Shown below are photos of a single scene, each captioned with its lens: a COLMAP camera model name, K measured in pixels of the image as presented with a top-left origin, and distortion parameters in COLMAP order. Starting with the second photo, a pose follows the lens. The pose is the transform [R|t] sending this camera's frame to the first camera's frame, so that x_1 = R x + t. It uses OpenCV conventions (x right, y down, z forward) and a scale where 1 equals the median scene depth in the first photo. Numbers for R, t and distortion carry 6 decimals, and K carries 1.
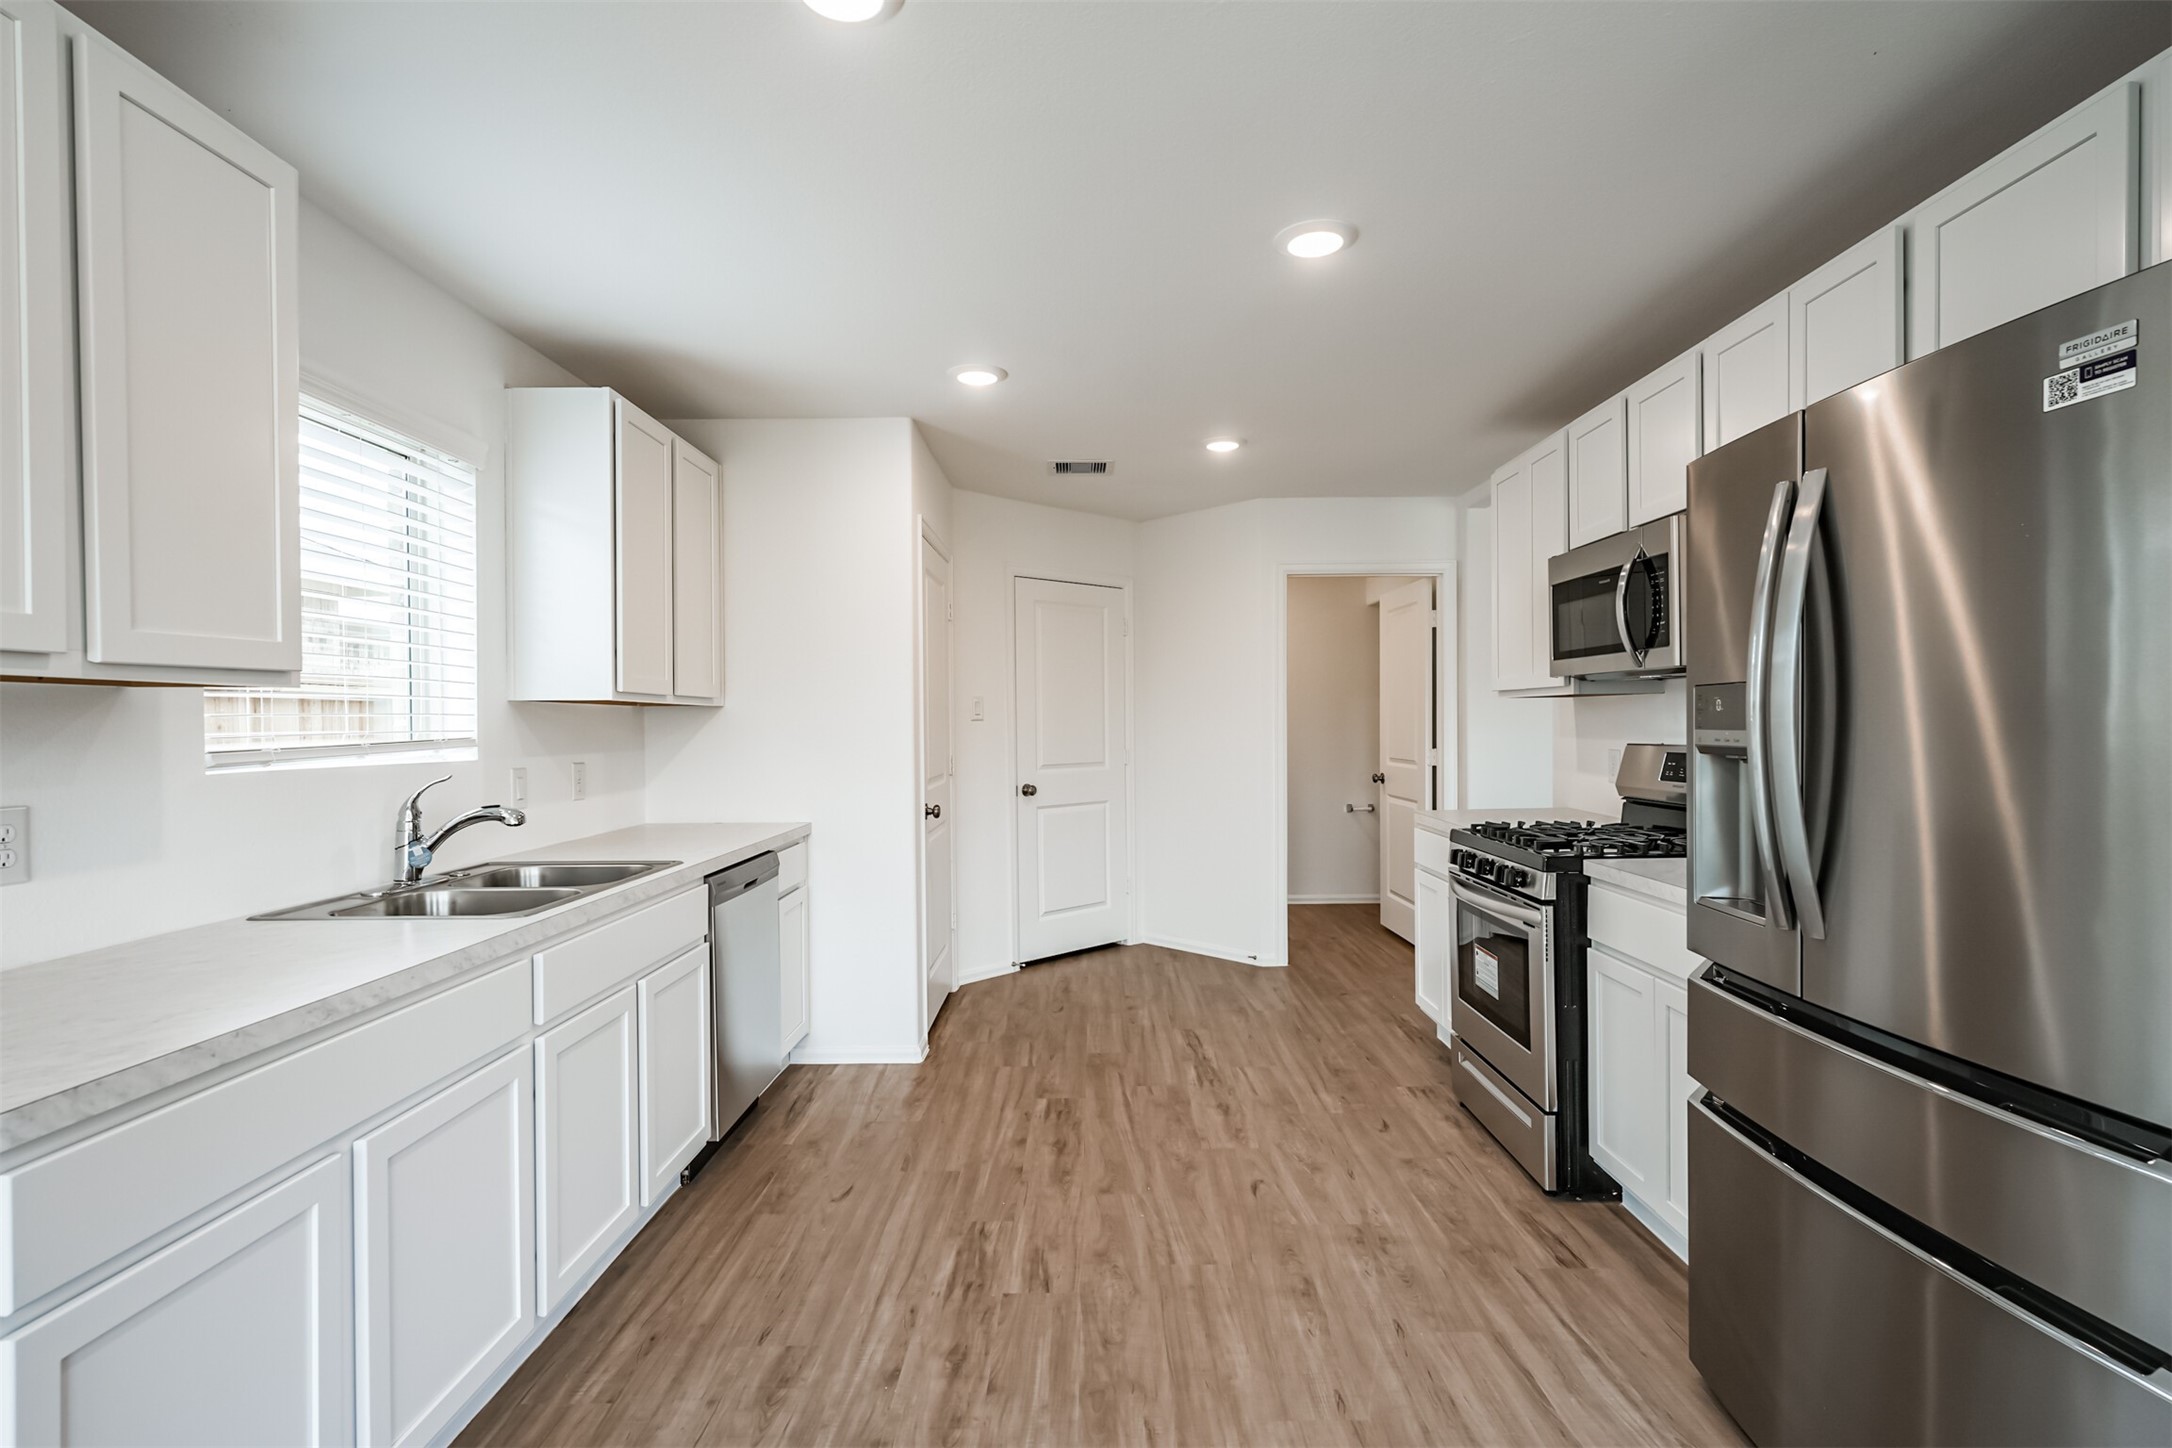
lens RADIAL K [[1043.9, 0, 1083.2], [0, 1043.9, 731.0], [0, 0, 1]] dist [0.006342, 0.000100]
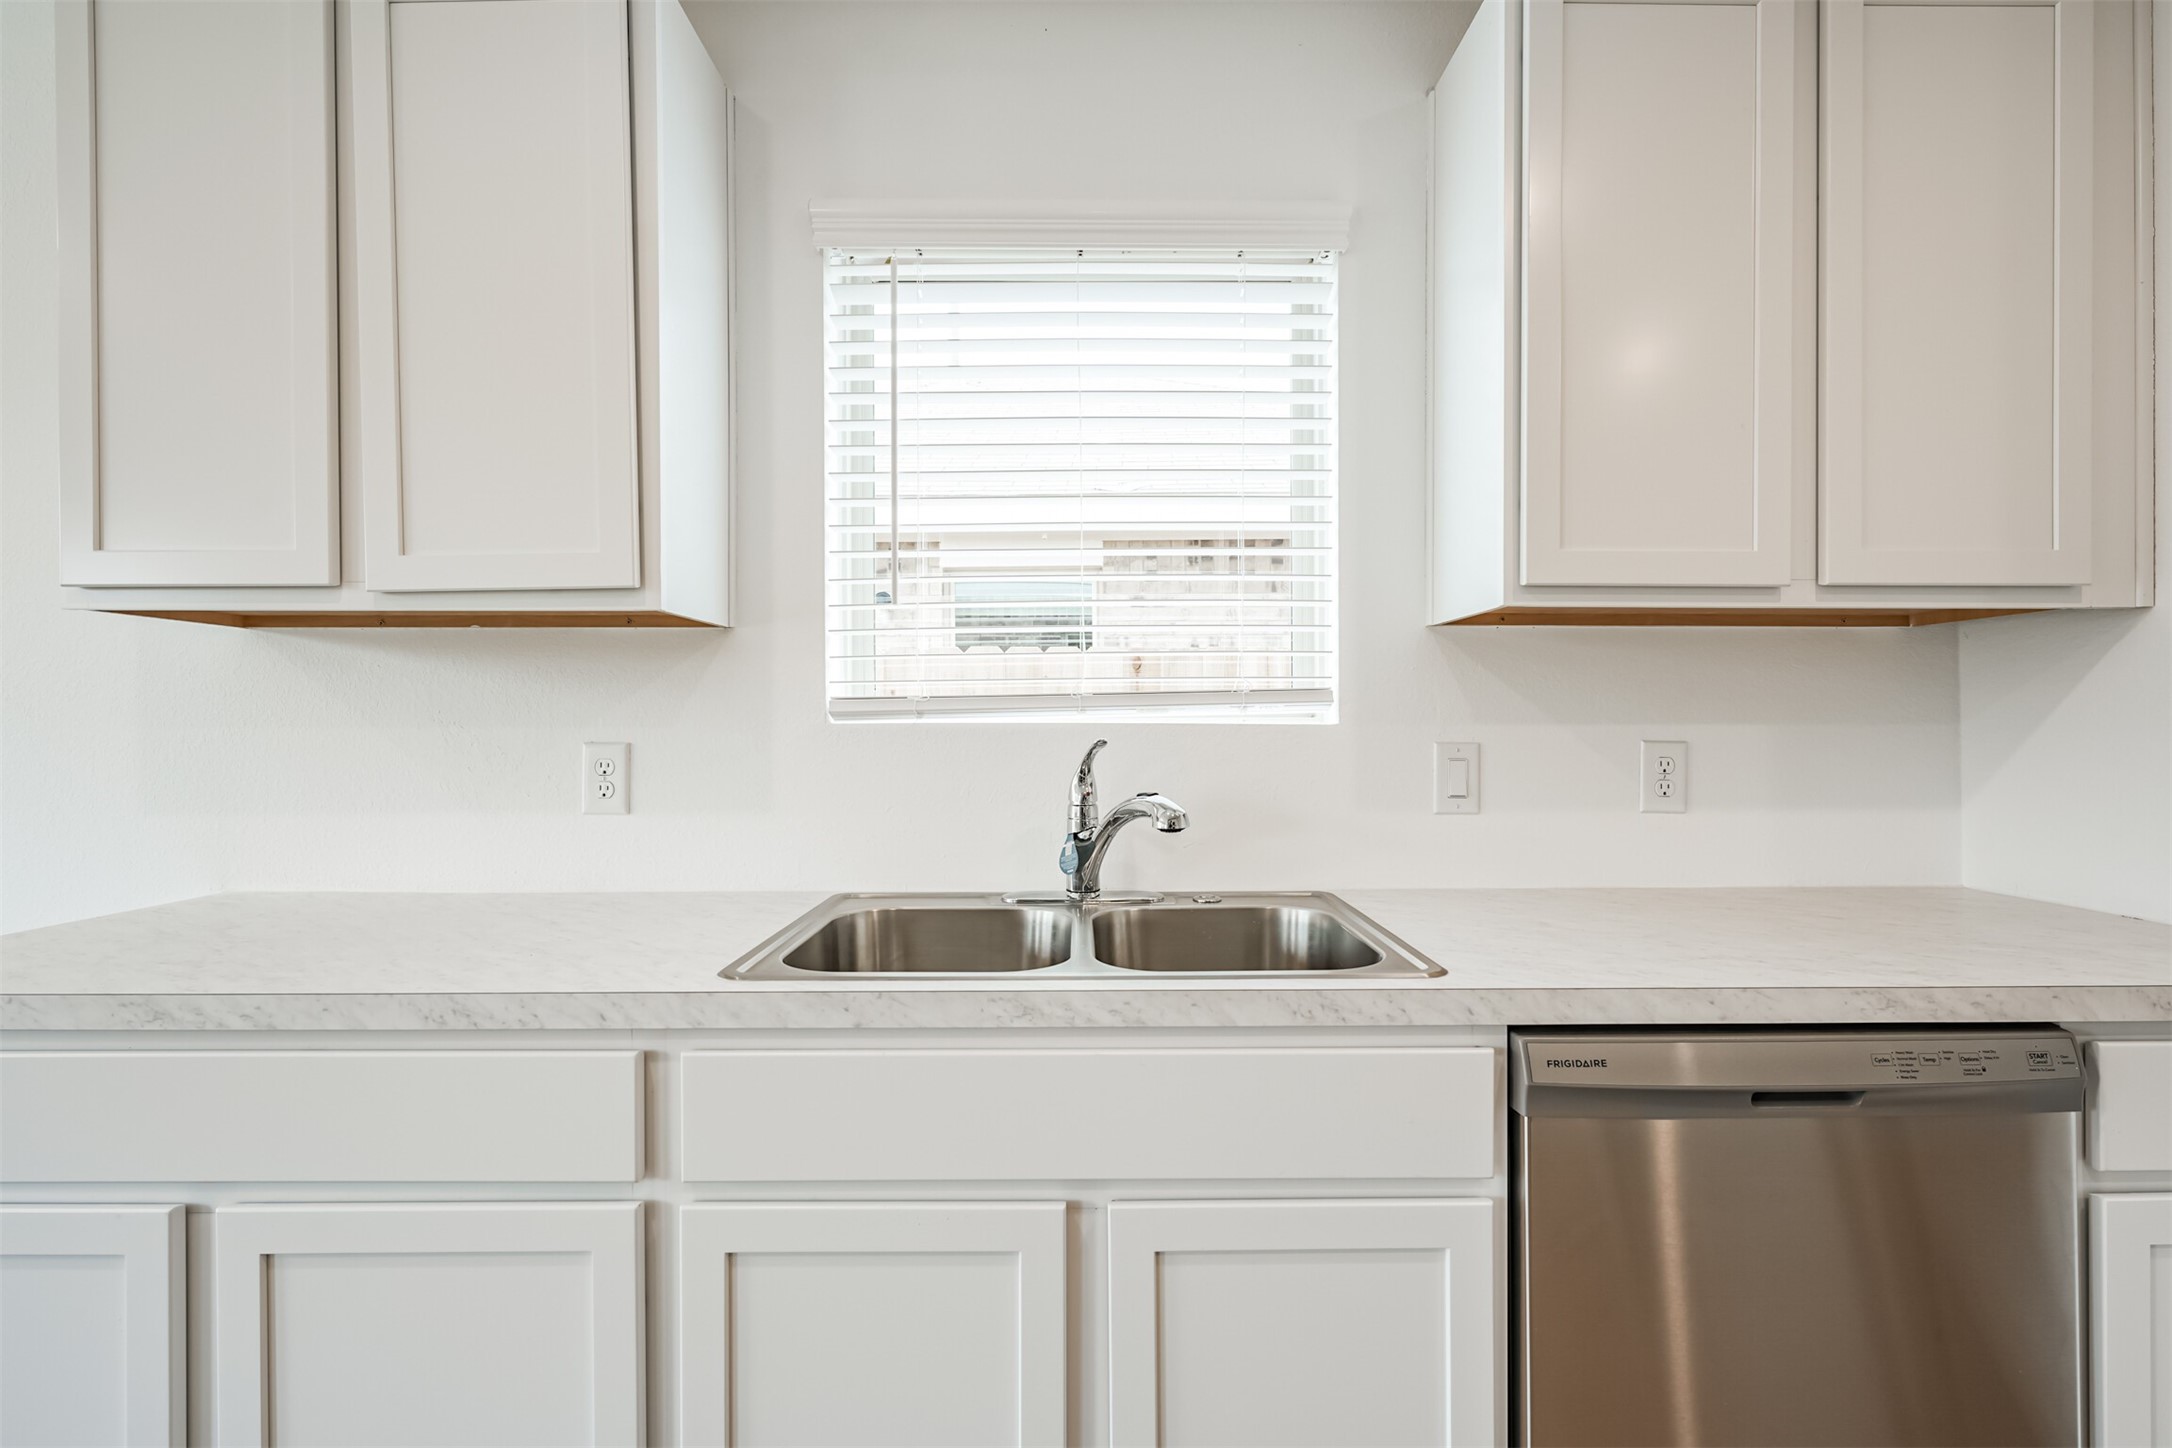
lens RADIAL K [[949.9, 0, 1086.9], [0, 949.9, 727.9], [0, 0, 1]] dist [0.002071, 0.000562]
pose [[0.013159, 0.012438, -0.999836, -0.010742], [-0.005043, 0.999911, 0.012373, 0.026286], [0.999901, 0.004880, 0.013220, 0.931053]]
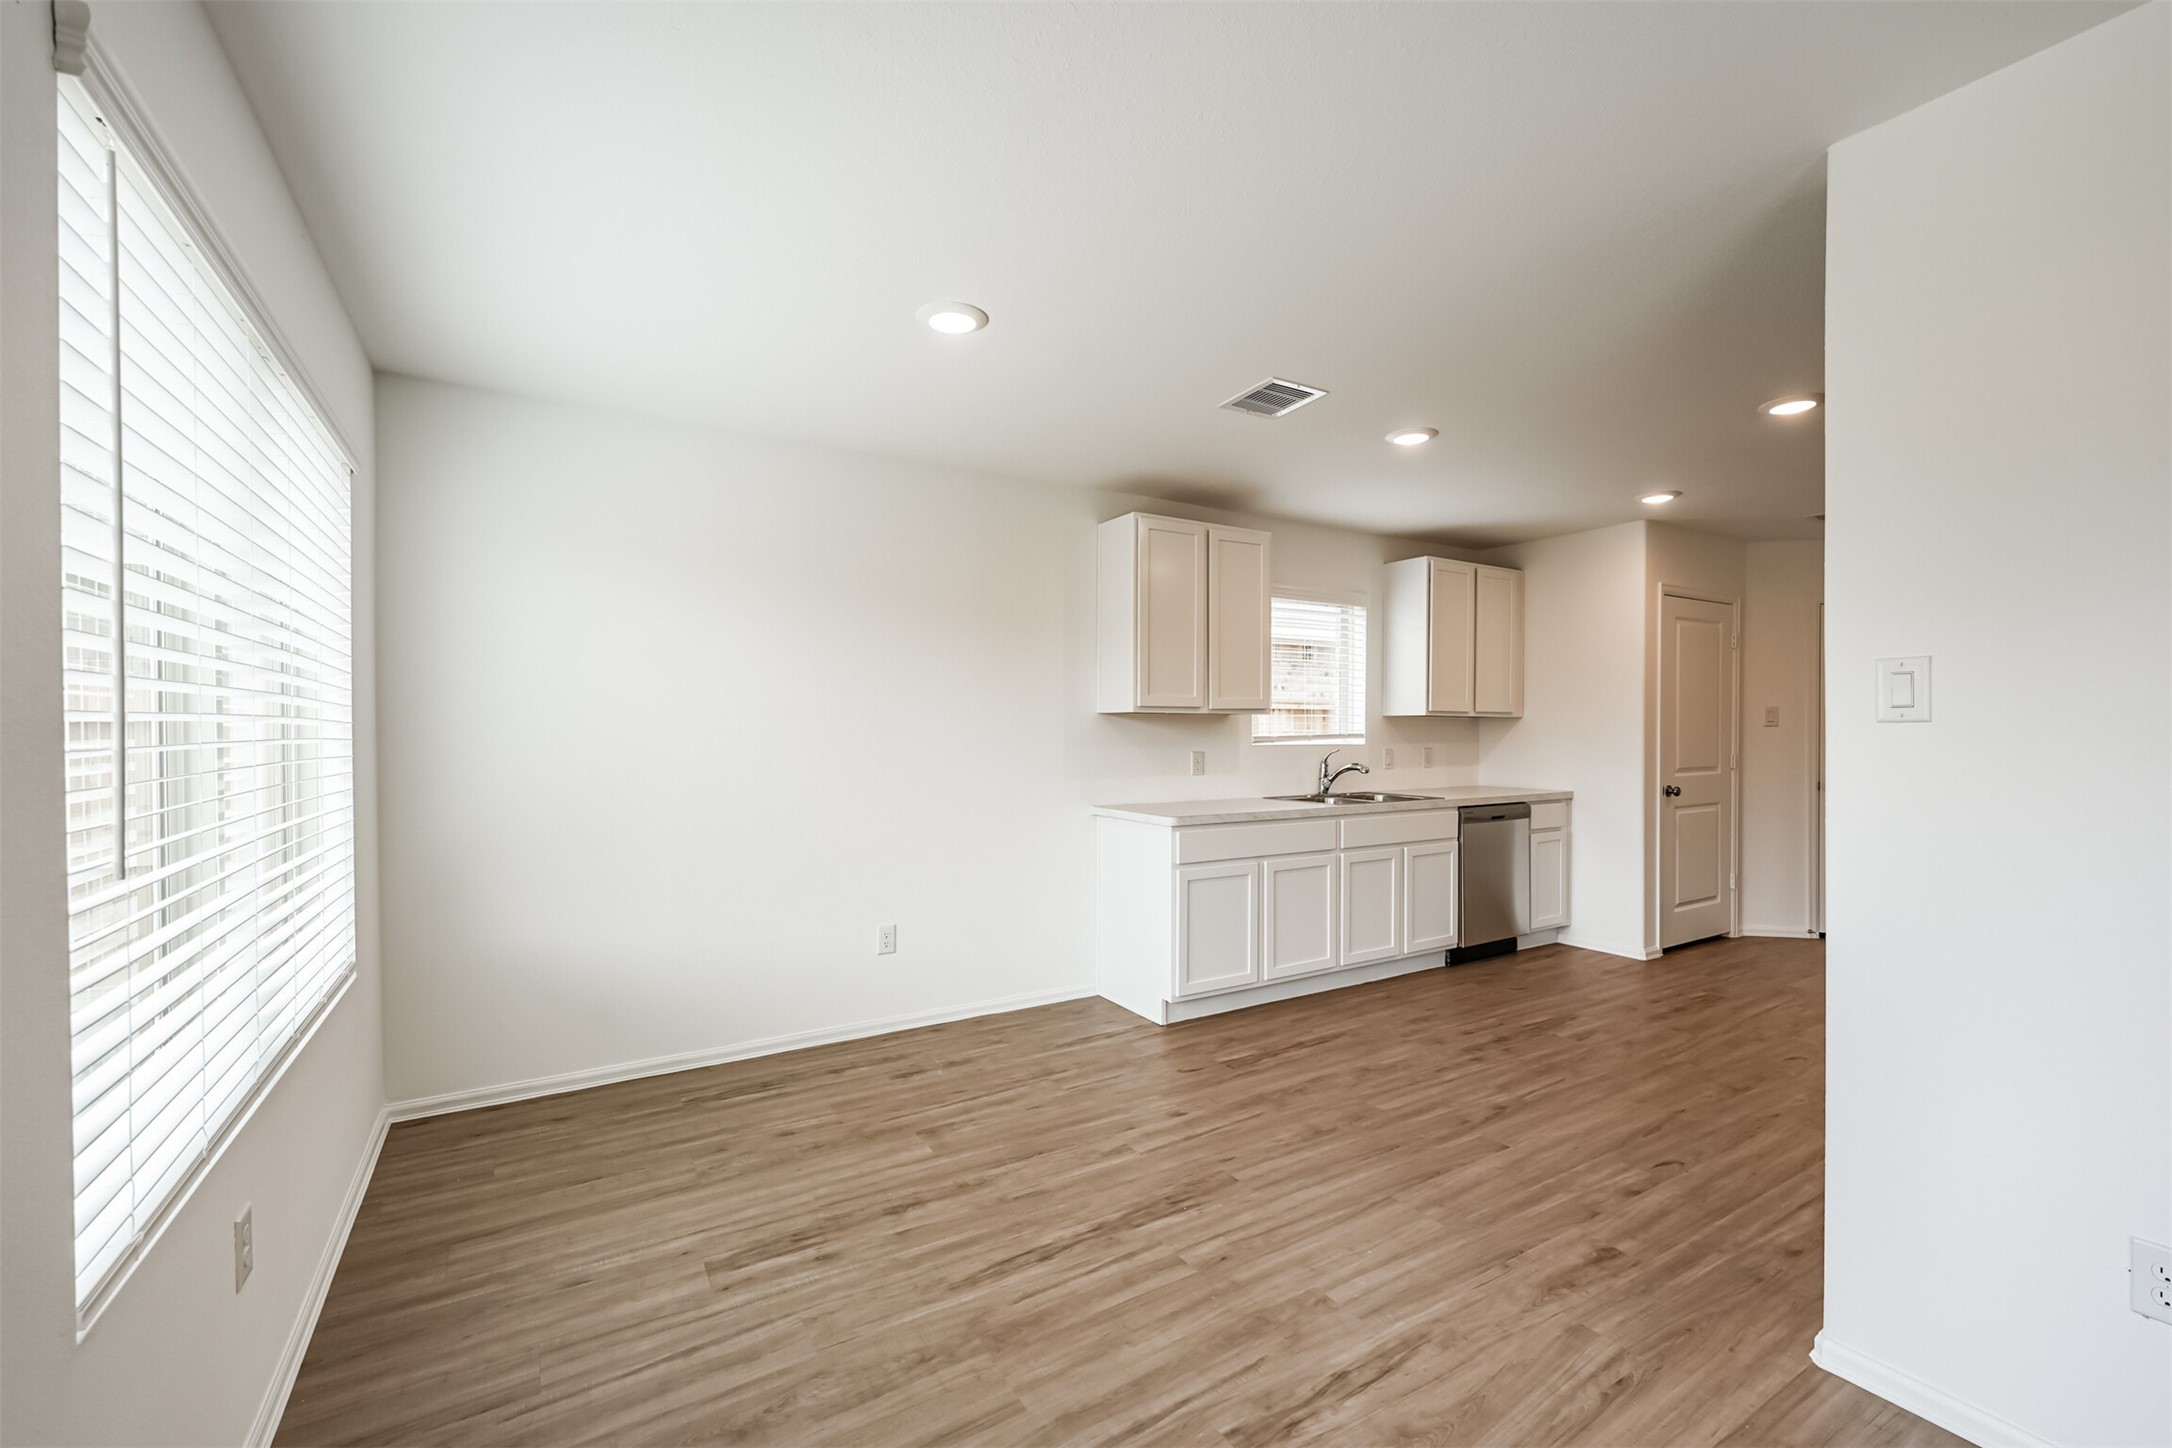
lens RADIAL K [[896.1, 0, 1080.3], [0, 896.1, 733.7], [0, 0, 1]] dist [0.001081, 0.000031]
pose [[0.525177, 0.014590, -0.850868, 0.745607], [-0.011872, 0.999881, 0.009818, -0.004773], [0.850910, 0.004945, 0.525288, -0.504719]]
